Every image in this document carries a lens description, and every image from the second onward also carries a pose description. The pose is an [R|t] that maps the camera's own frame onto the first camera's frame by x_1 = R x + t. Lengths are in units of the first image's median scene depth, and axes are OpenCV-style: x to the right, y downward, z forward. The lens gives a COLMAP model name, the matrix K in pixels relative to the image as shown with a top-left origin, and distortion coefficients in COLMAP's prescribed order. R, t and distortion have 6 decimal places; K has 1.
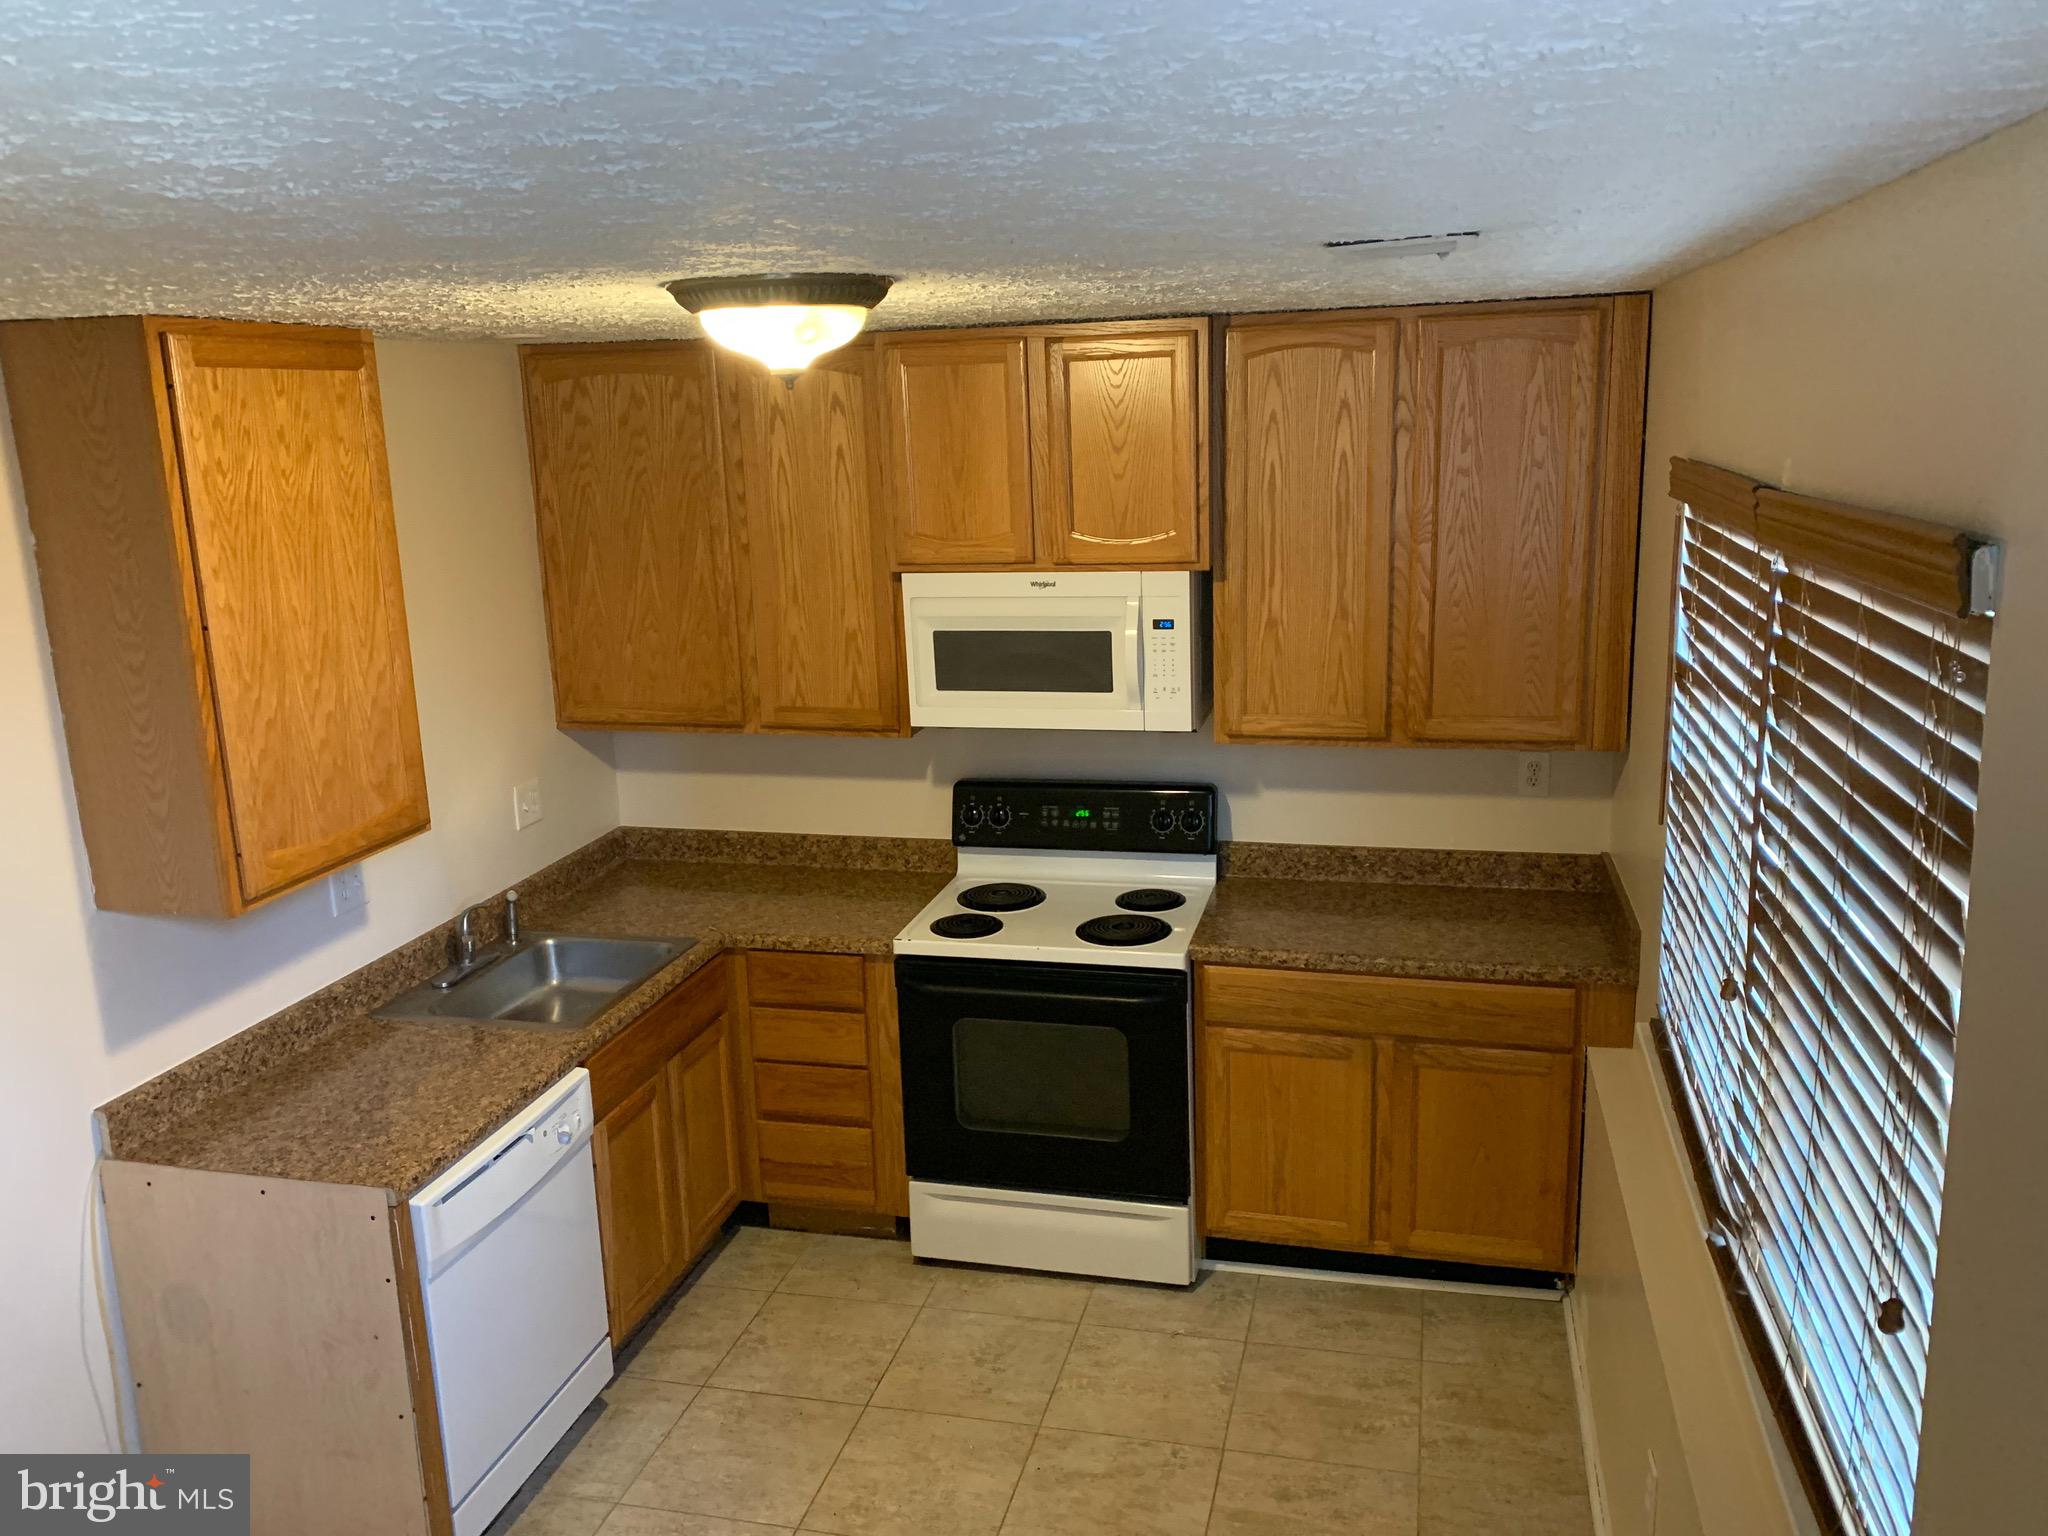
lens RADIAL K [[1549.9, 0, 1030.5], [0, 1549.9, 756.9], [0, 0, 1]] dist [0.034113, -0.047865]
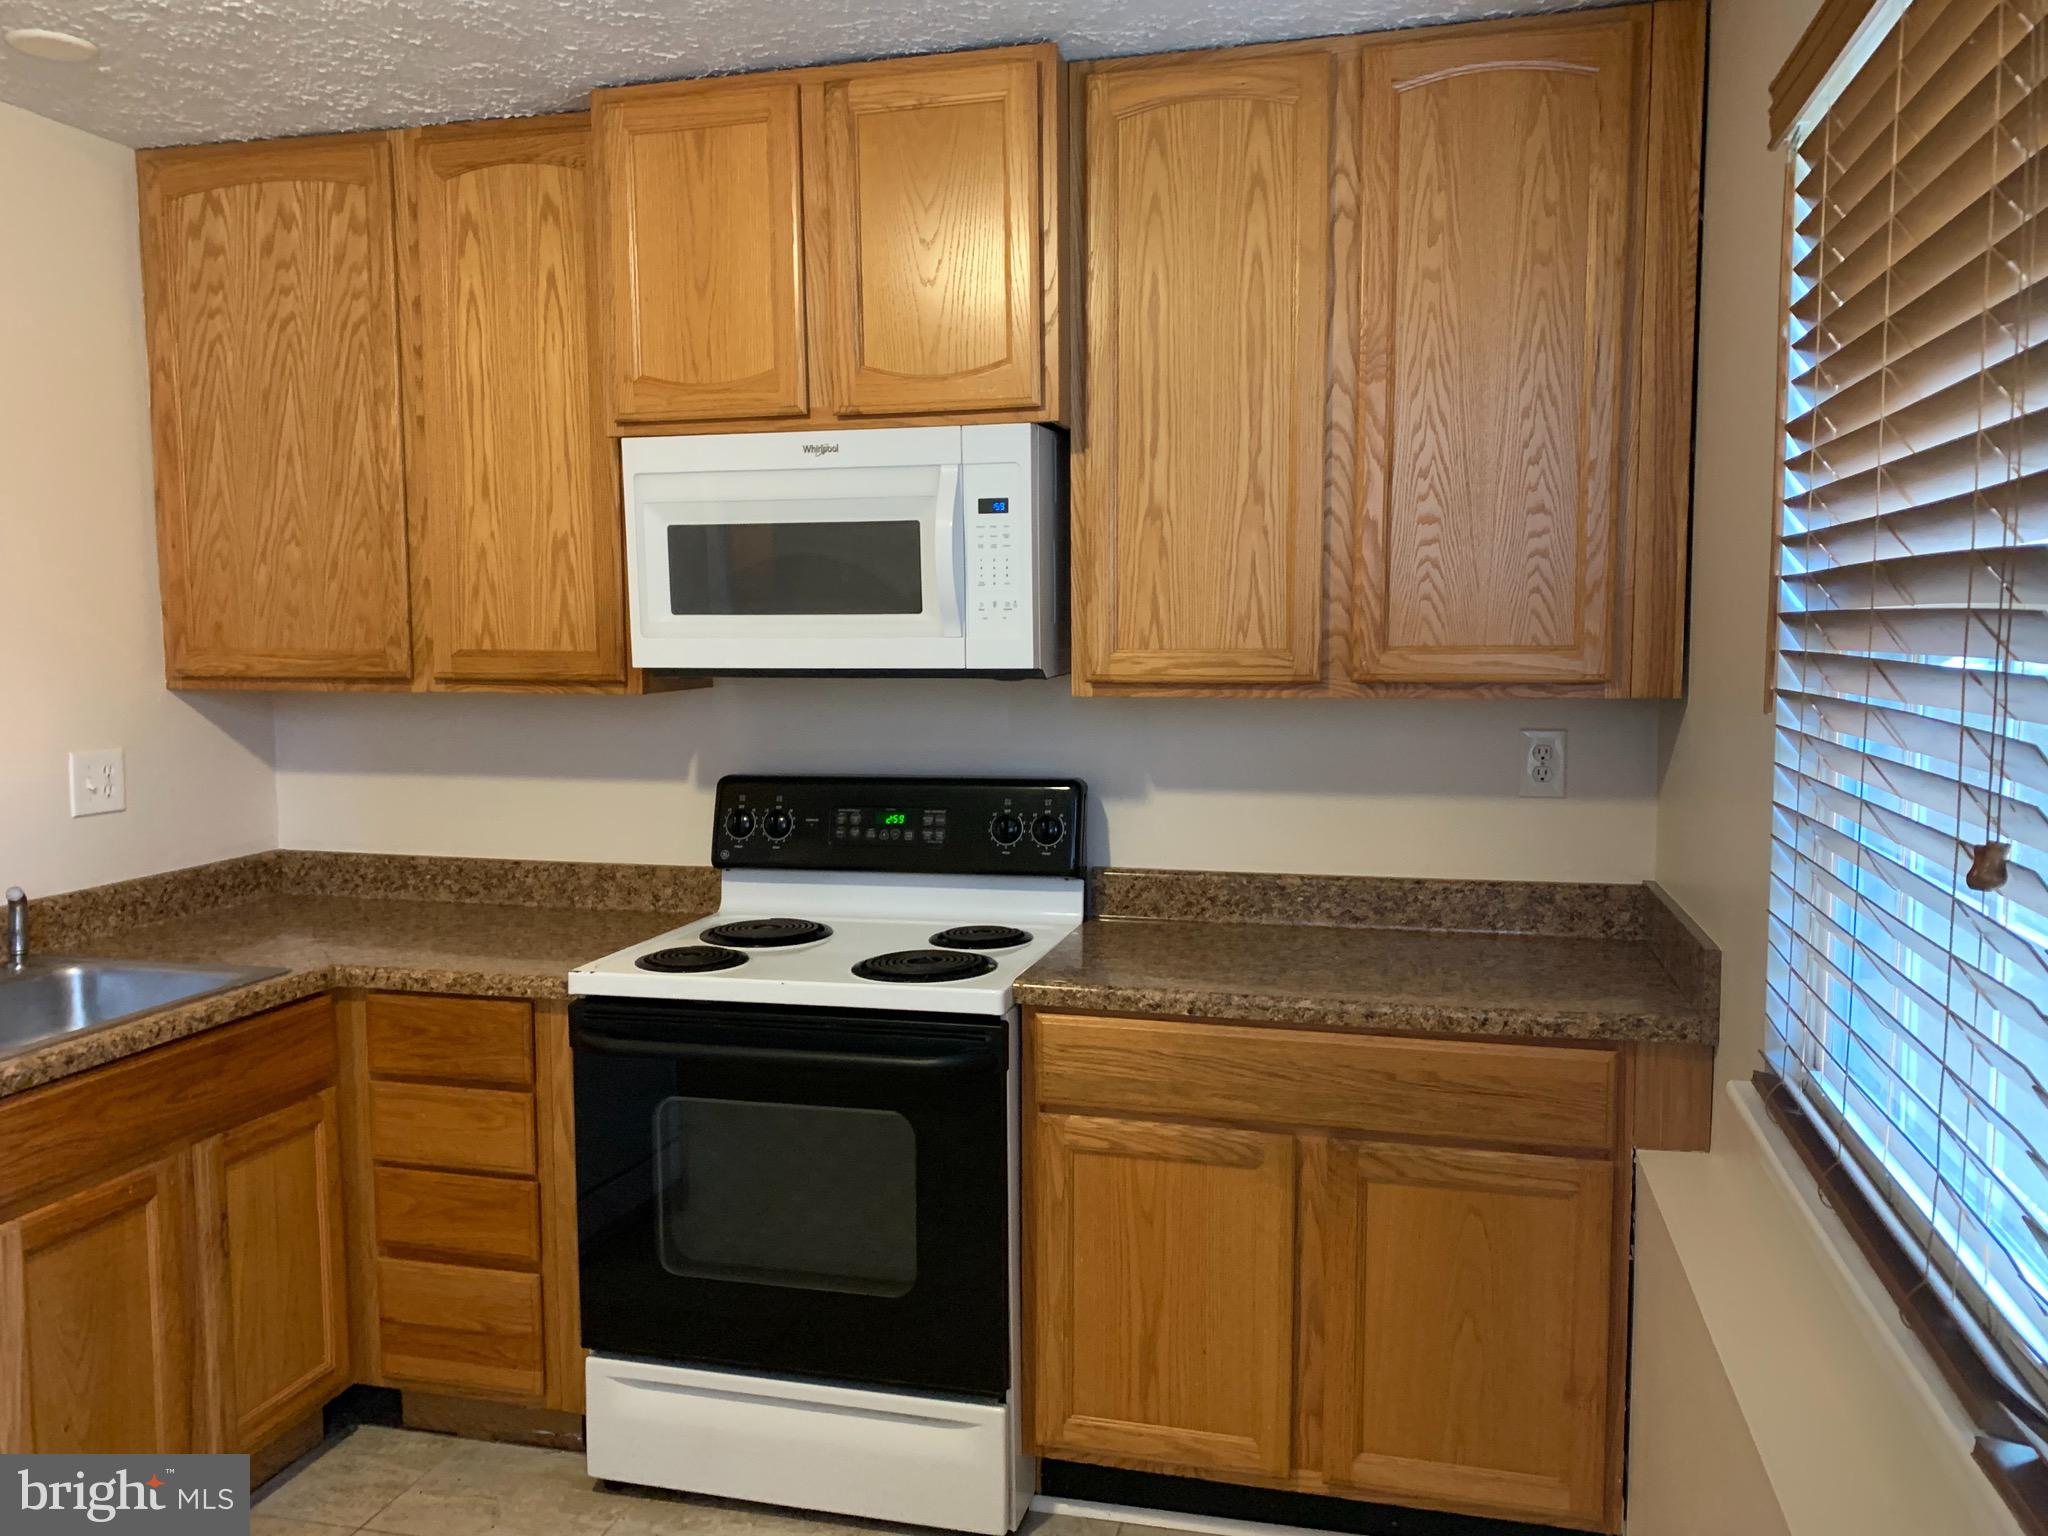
lens RADIAL K [[1549.9, 0, 1022.6], [0, 1549.9, 777.2], [0, 0, 1]] dist [0.034113, -0.047865]
pose [[0.999622, 0.027307, -0.003207, 0.103059], [-0.027493, 0.991528, -0.126949, 0.115858], [-0.000287, 0.126989, 0.991904, 0.339269]]
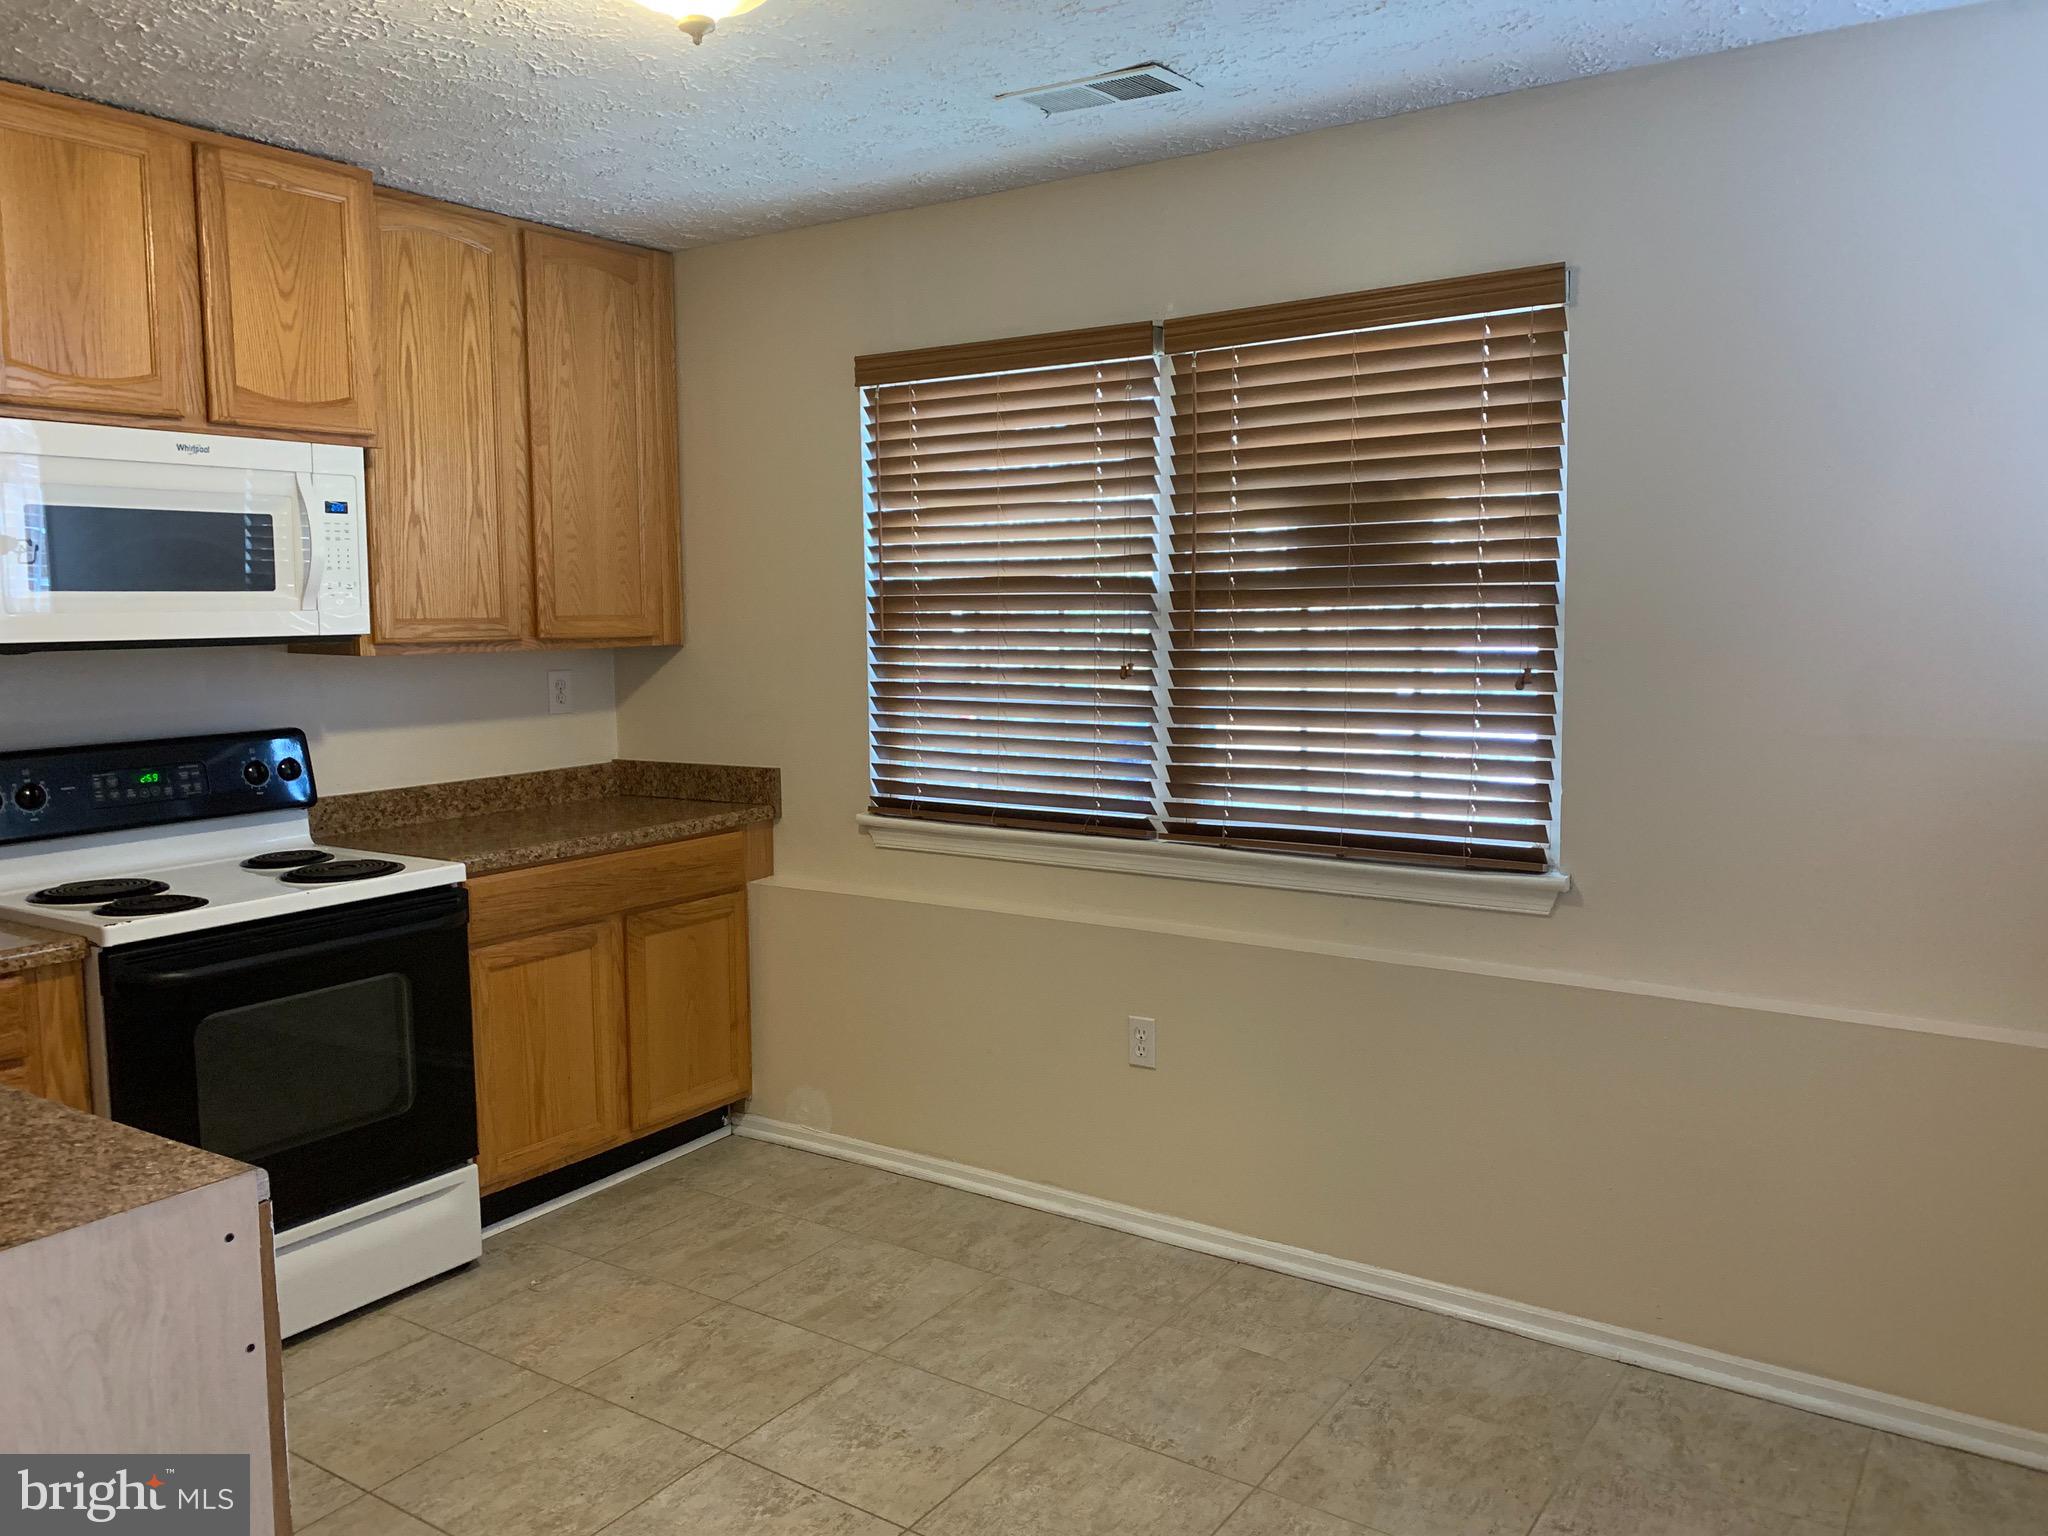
lens RADIAL K [[1549.9, 0, 1014.8], [0, 1549.9, 763.6], [0, 0, 1]] dist [0.034113, -0.047865]
pose [[0.344026, -0.067134, 0.936557, -0.603413], [0.210493, 0.977568, -0.007246, 0.139296], [-0.915062, 0.199632, 0.350441, 0.368949]]
